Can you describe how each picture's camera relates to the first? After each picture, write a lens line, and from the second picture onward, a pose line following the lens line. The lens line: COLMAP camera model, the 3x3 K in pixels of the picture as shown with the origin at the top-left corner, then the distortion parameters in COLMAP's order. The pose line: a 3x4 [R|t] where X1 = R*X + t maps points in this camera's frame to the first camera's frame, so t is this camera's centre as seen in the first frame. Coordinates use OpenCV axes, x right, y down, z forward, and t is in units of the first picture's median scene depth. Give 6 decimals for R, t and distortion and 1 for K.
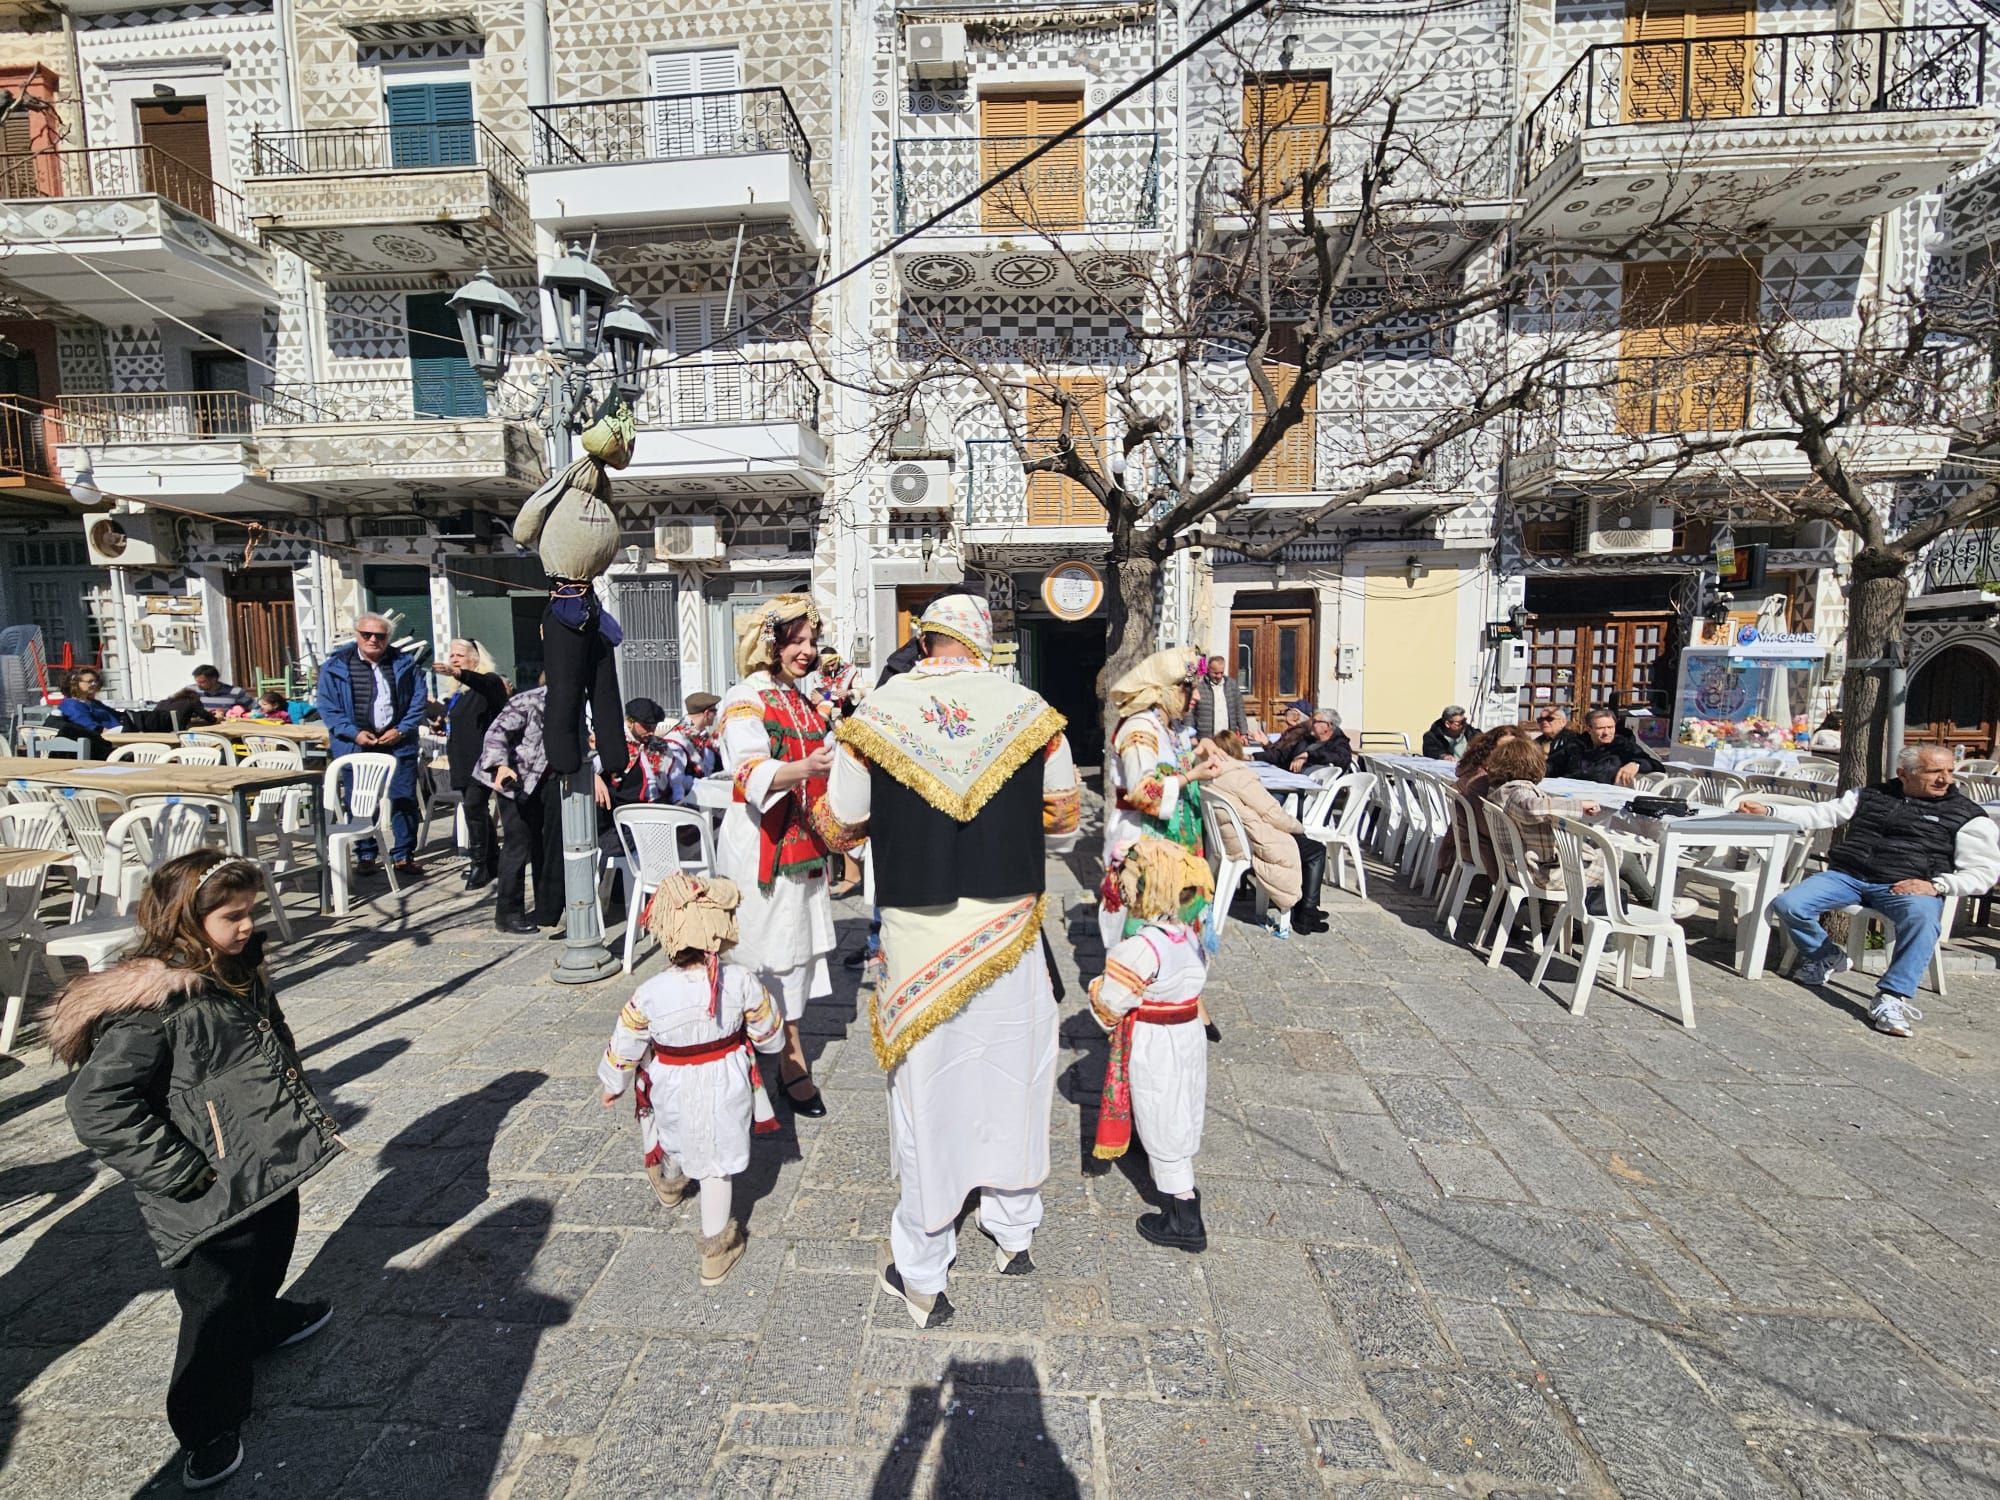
lens RADIAL K [[833.8, 0, 1000.9], [0, 833.8, 751.8], [0, 0, 1]] dist [0.006232, -0.002402]
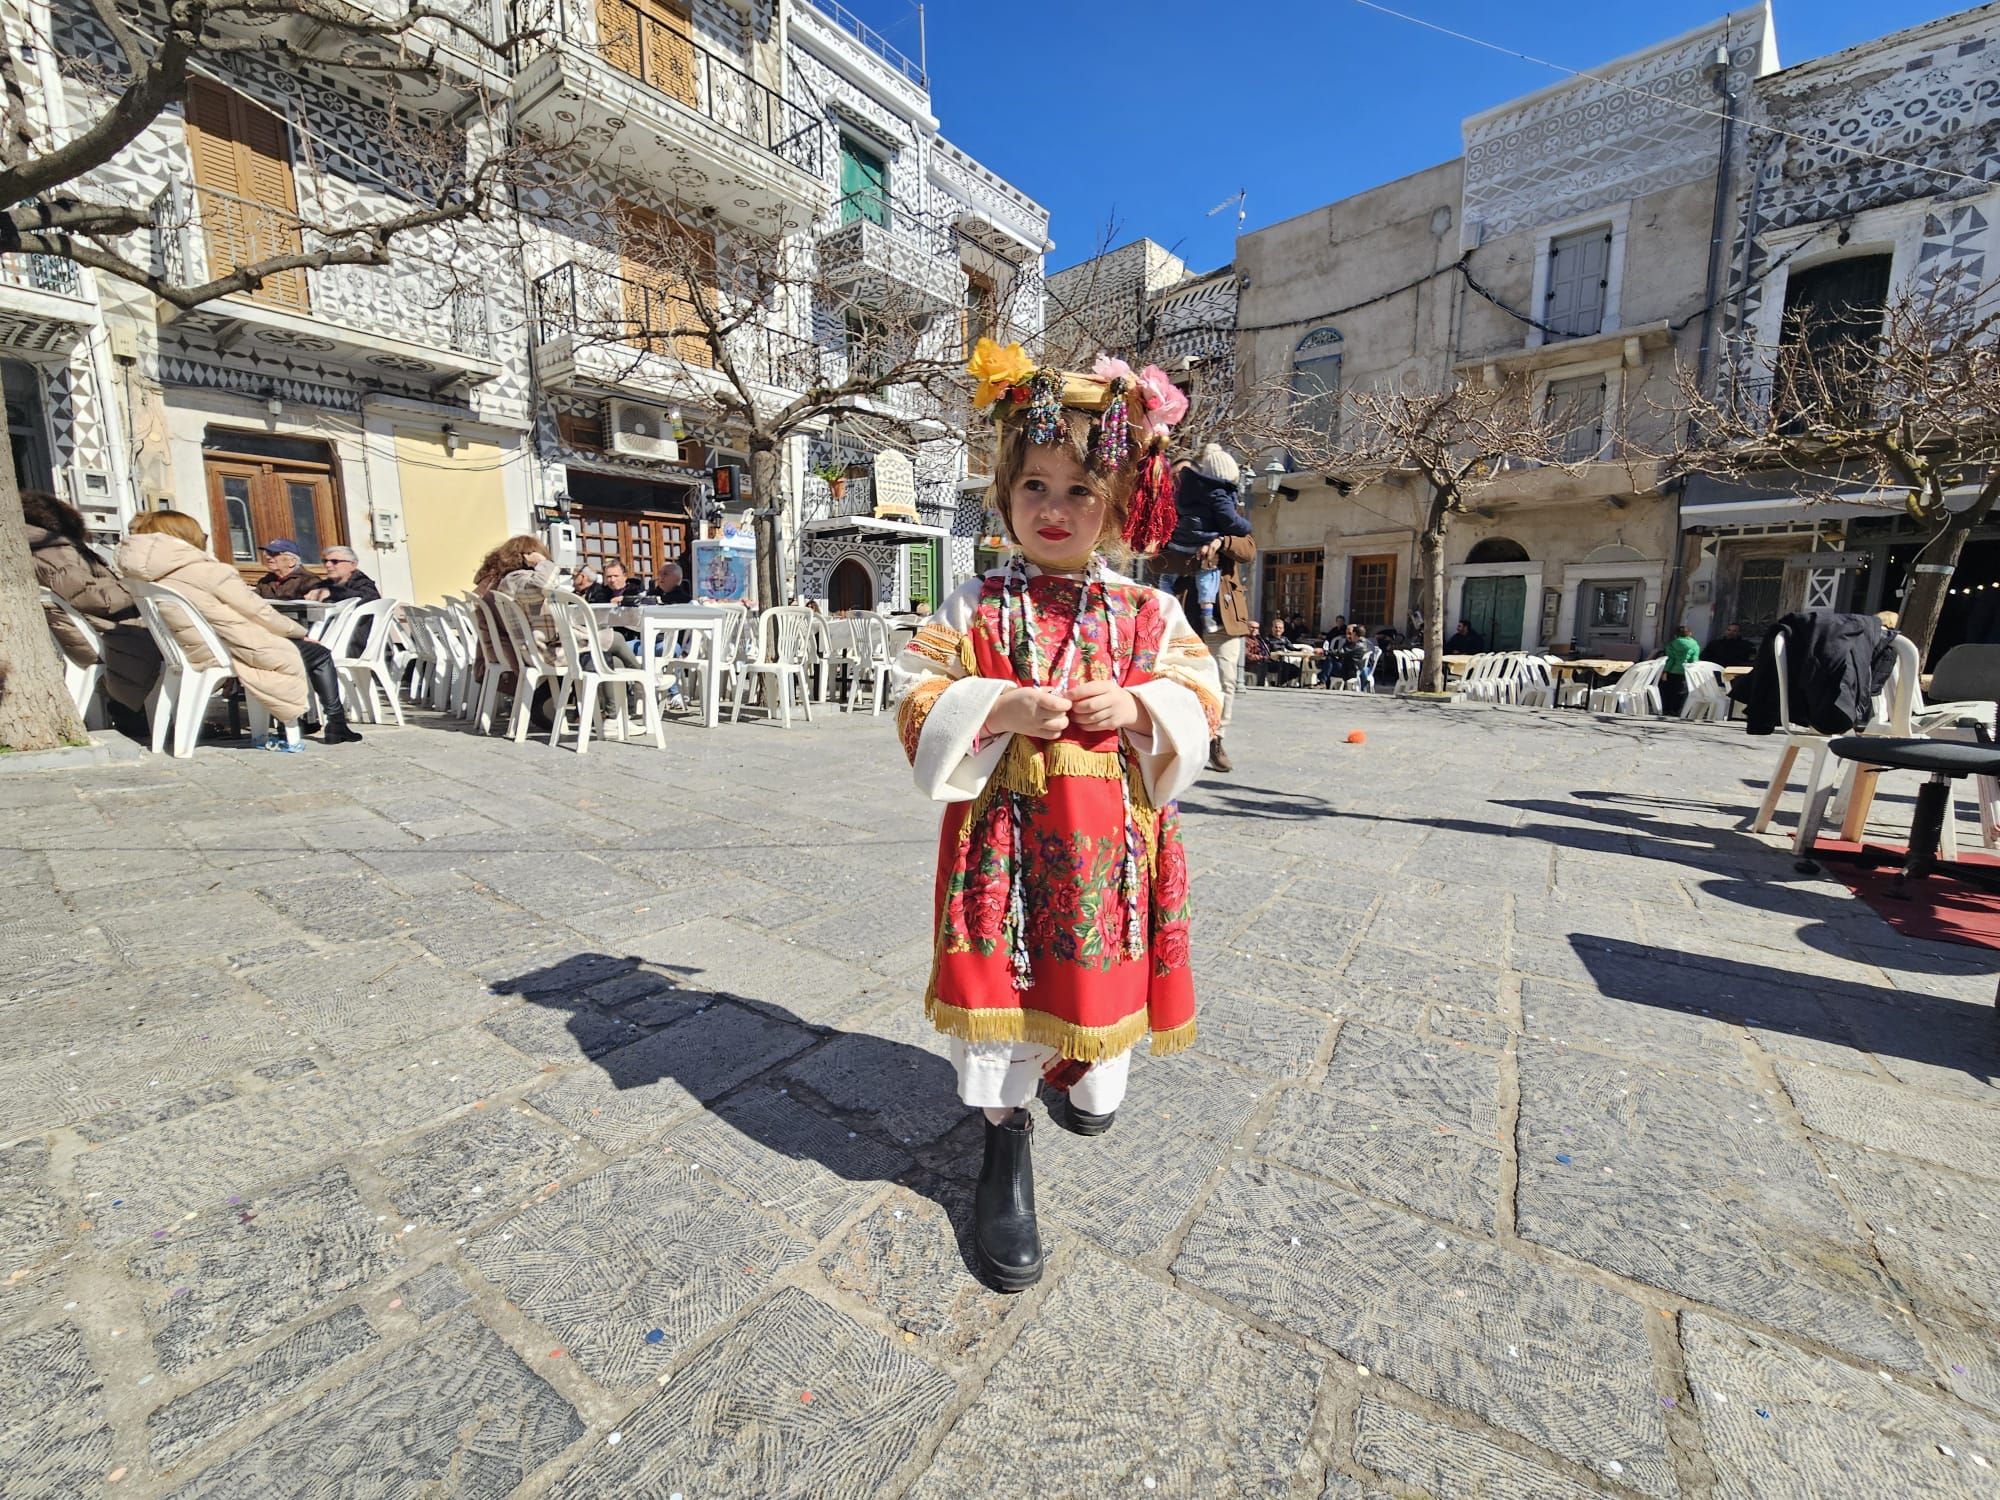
lens RADIAL K [[833.8, 0, 1066.4], [0, 833.8, 832.0], [0, 0, 1]] dist [0.006232, -0.002402]
pose [[0.549568, -0.120428, 0.826724, 0.031696], [0.060229, 0.992692, 0.104567, 0.196834], [-0.833275, -0.007674, 0.552805, -0.152139]]
